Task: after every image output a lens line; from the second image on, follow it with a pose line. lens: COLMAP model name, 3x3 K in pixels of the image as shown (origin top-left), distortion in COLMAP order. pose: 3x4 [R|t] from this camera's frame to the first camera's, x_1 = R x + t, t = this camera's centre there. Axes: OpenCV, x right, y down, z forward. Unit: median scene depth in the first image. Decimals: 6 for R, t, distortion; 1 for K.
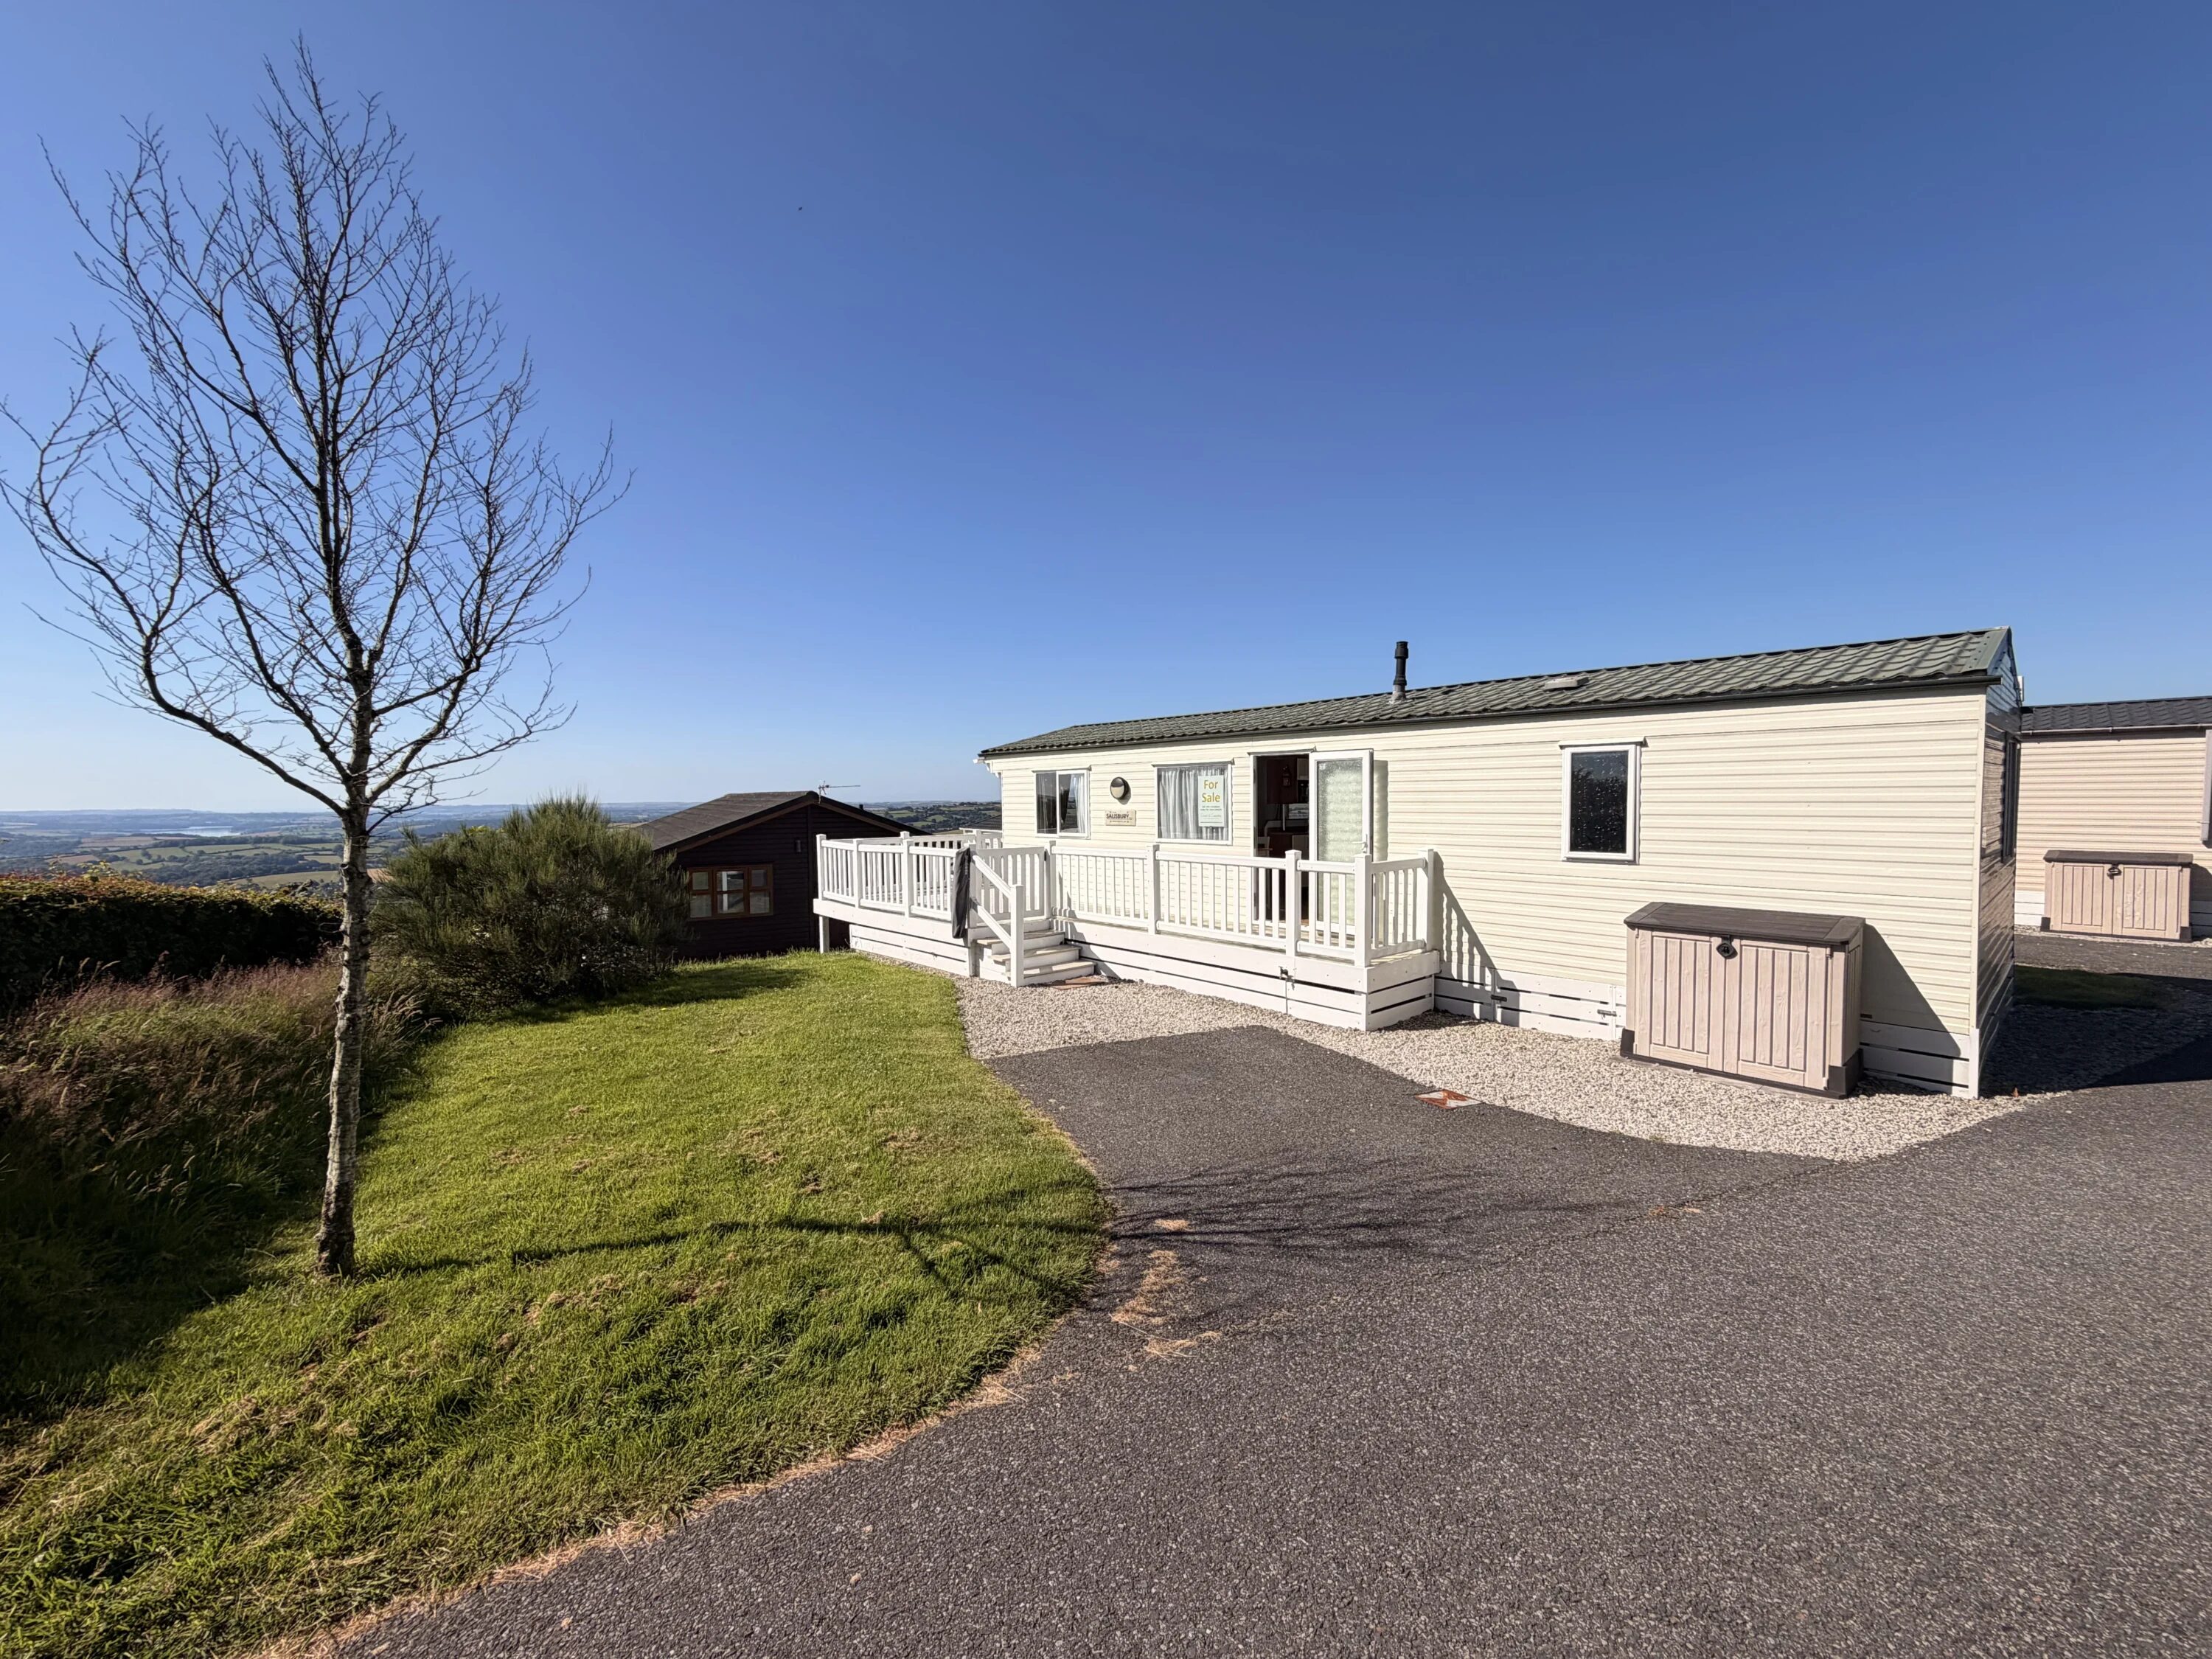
lens RADIAL K [[889.2, 0, 1106.0], [0, 889.2, 829.5], [0, 0, 1]] dist [0.001838, -0.000493]
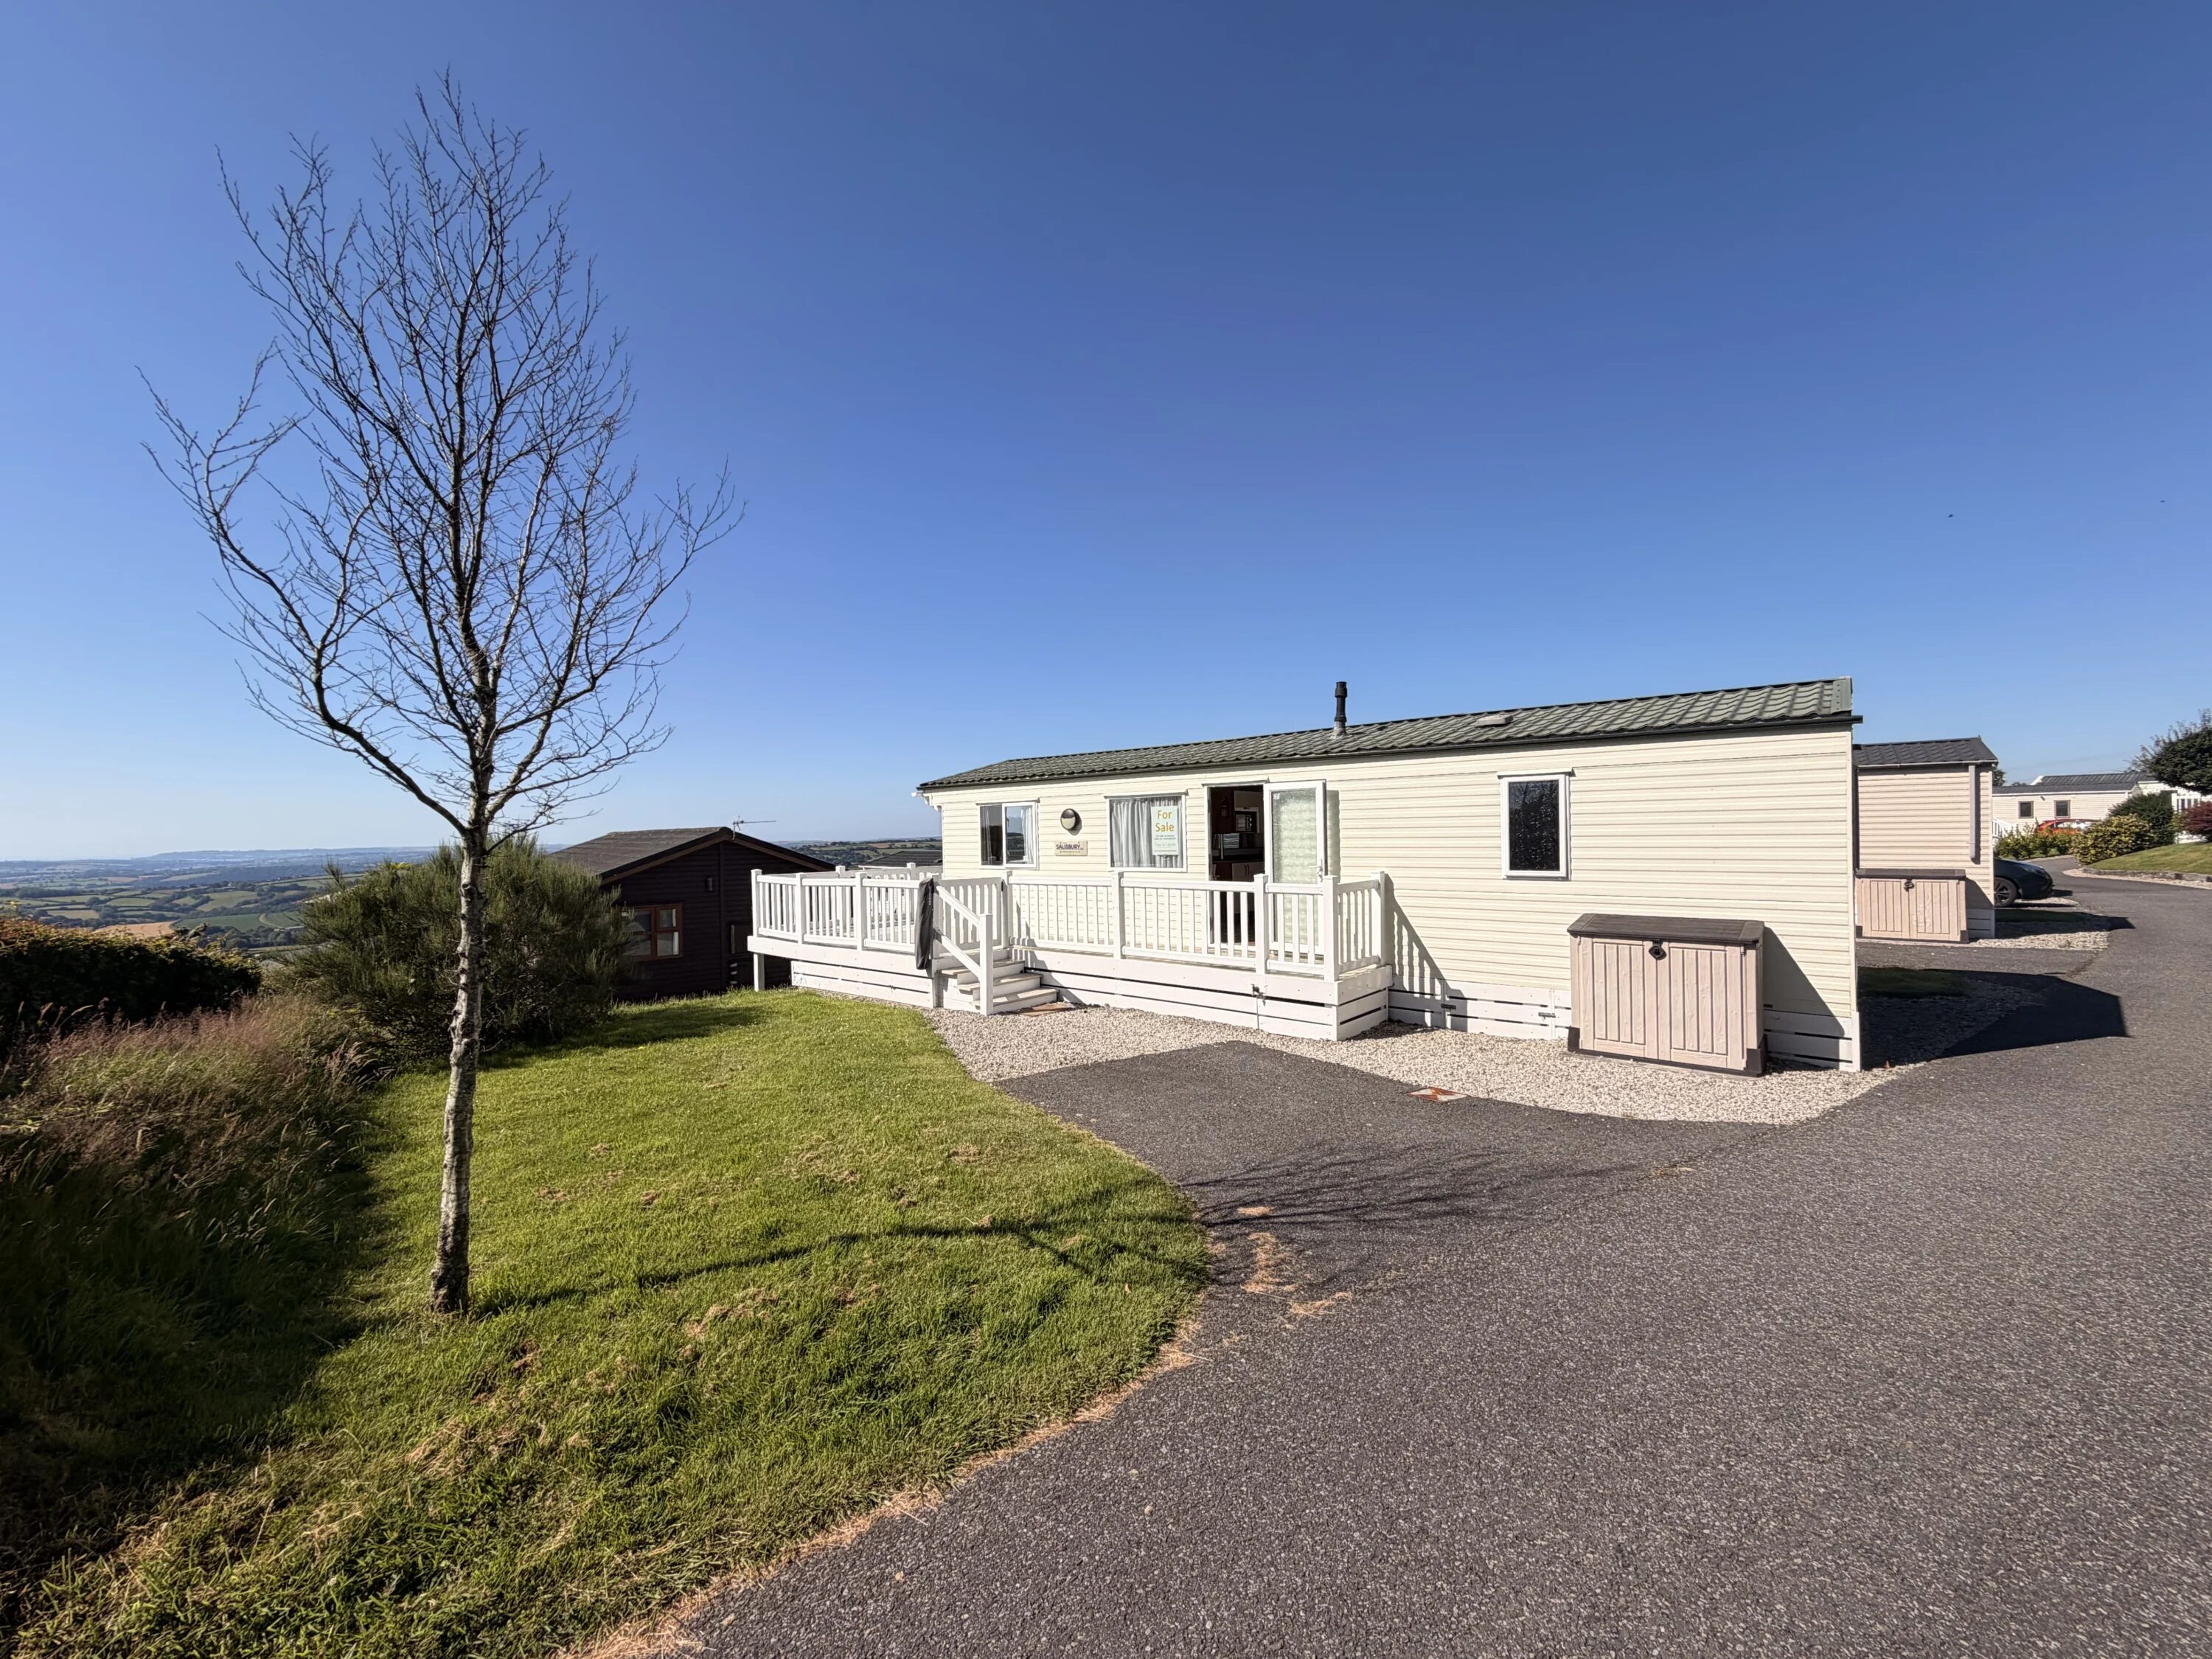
lens RADIAL K [[889.2, 0, 1106.0], [0, 889.2, 829.5], [0, 0, 1]] dist [0.001838, -0.000493]
pose [[0.990020, -0.007426, 0.140729, -0.169302], [0.013438, 0.999035, -0.041817, 0.016610], [-0.140283, 0.043291, 0.989165, -0.040976]]
